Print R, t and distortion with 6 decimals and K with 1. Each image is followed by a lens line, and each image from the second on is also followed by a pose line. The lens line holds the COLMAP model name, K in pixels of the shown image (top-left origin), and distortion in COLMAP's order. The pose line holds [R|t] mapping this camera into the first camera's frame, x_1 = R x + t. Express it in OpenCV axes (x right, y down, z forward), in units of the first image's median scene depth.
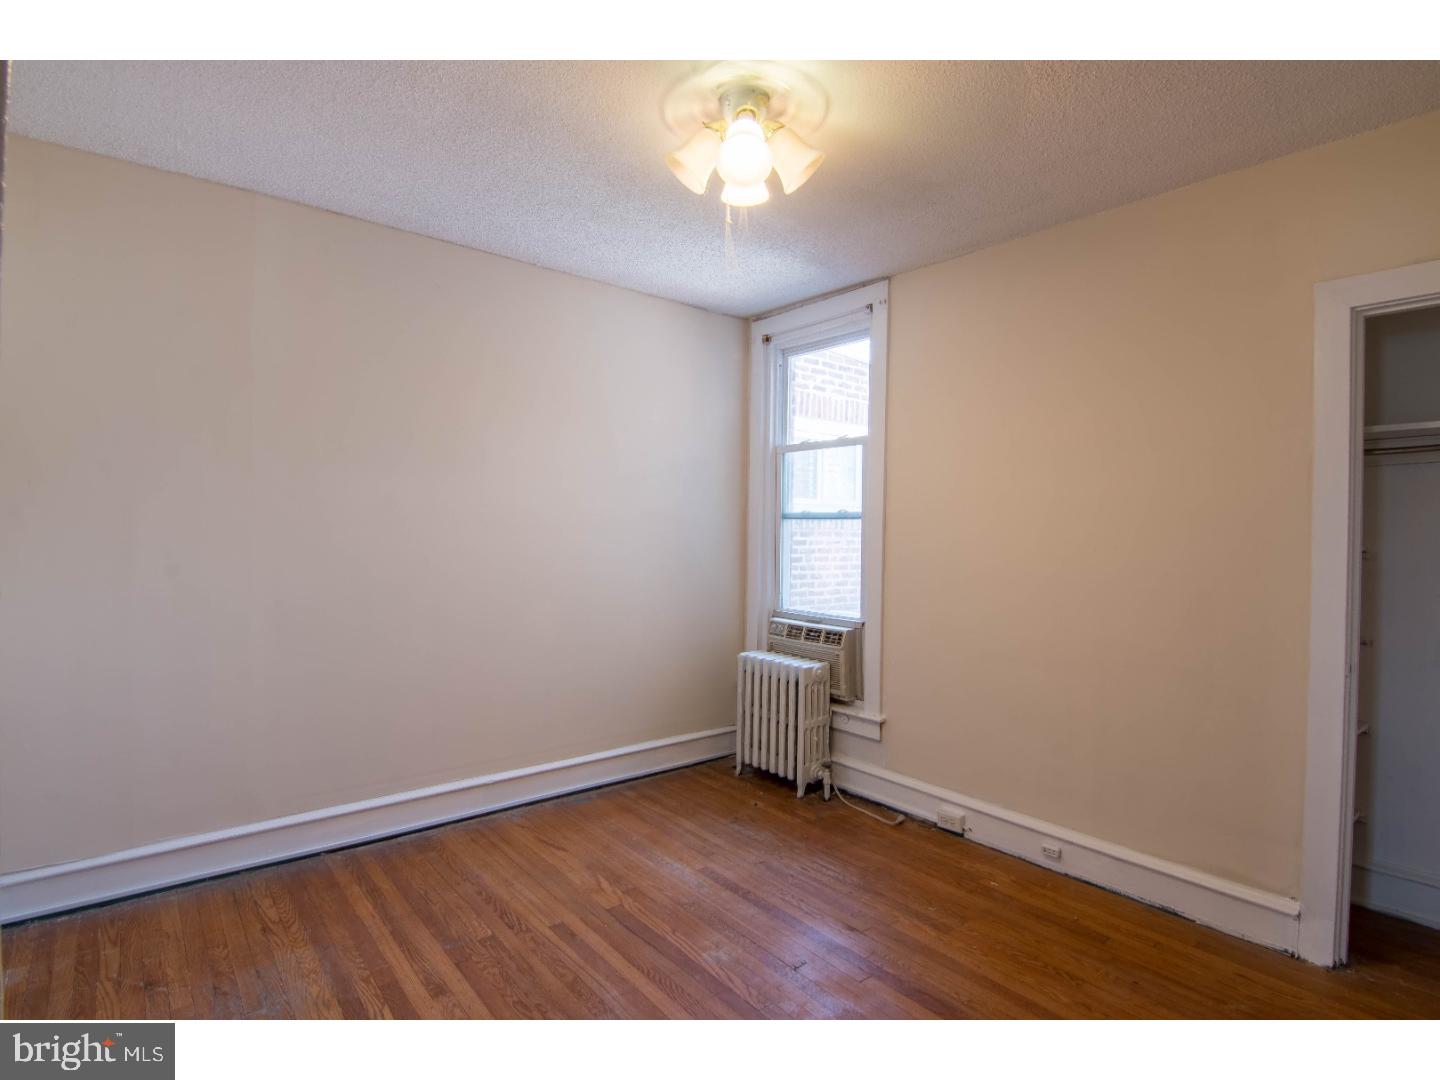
lens RADIAL K [[716.0, 0, 723.3], [0, 716.0, 535.9], [0, 0, 1]] dist [0.001188, -0.016082]
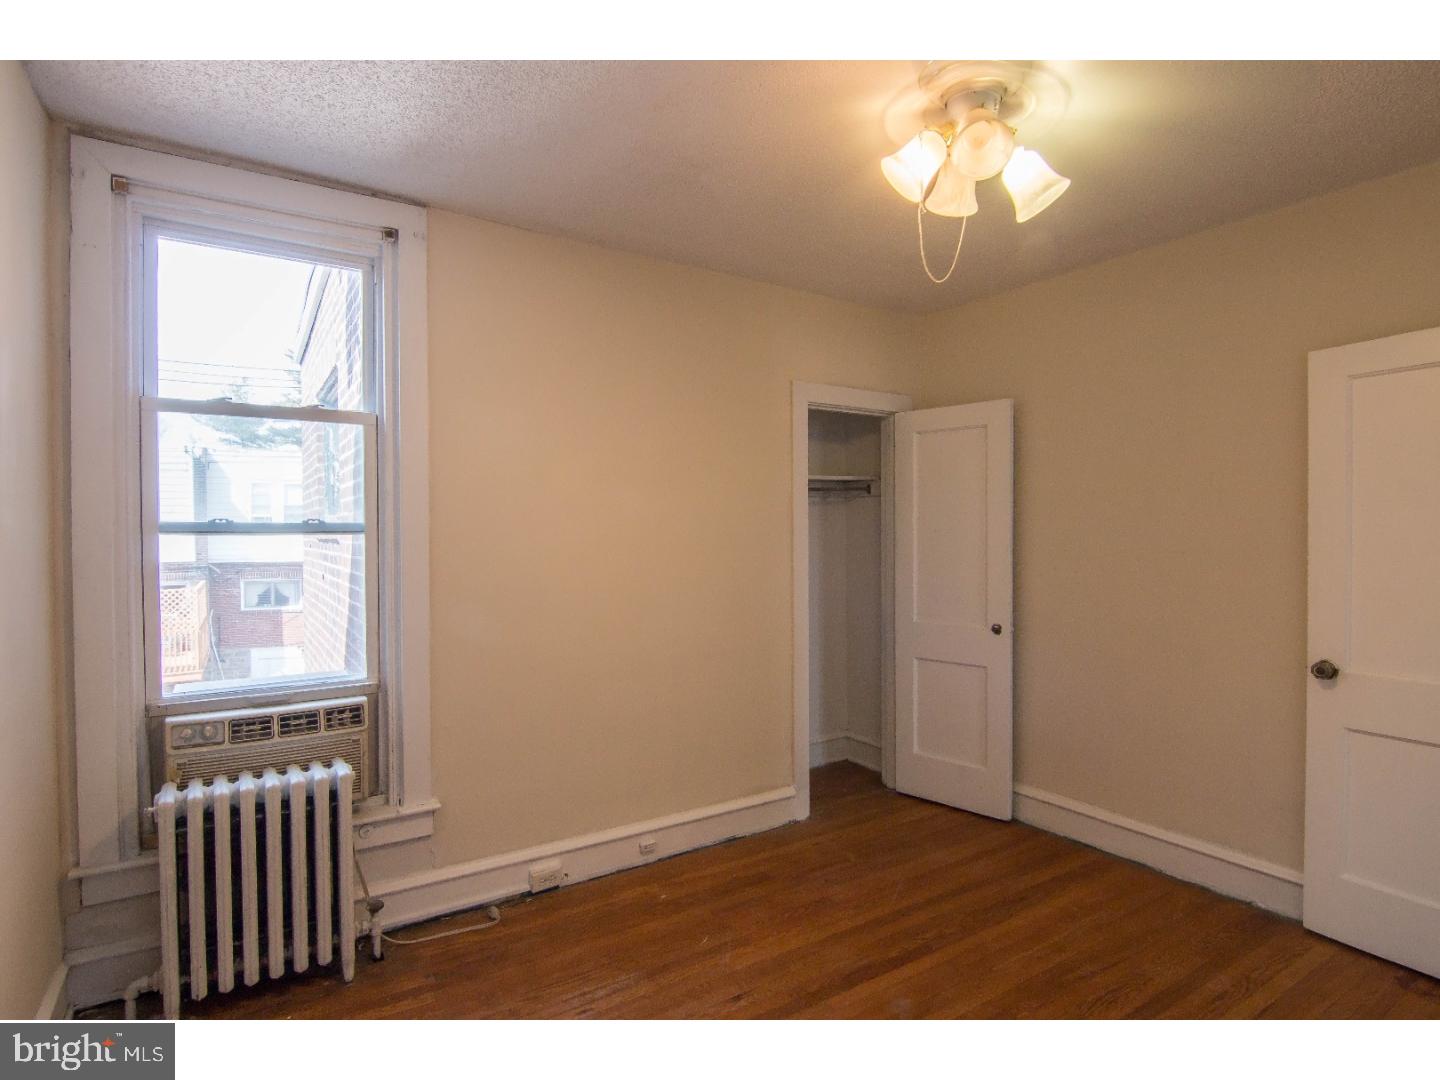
lens RADIAL K [[741.7, 0, 720.0], [0, 741.7, 540.0], [0, 0, 1]] dist [-0.018823, 0.000242]
pose [[0.130979, -0.027189, 0.991012, -0.483715], [0.014829, 0.999566, 0.025464, -0.031547], [-0.991274, 0.011360, 0.131326, 0.598644]]
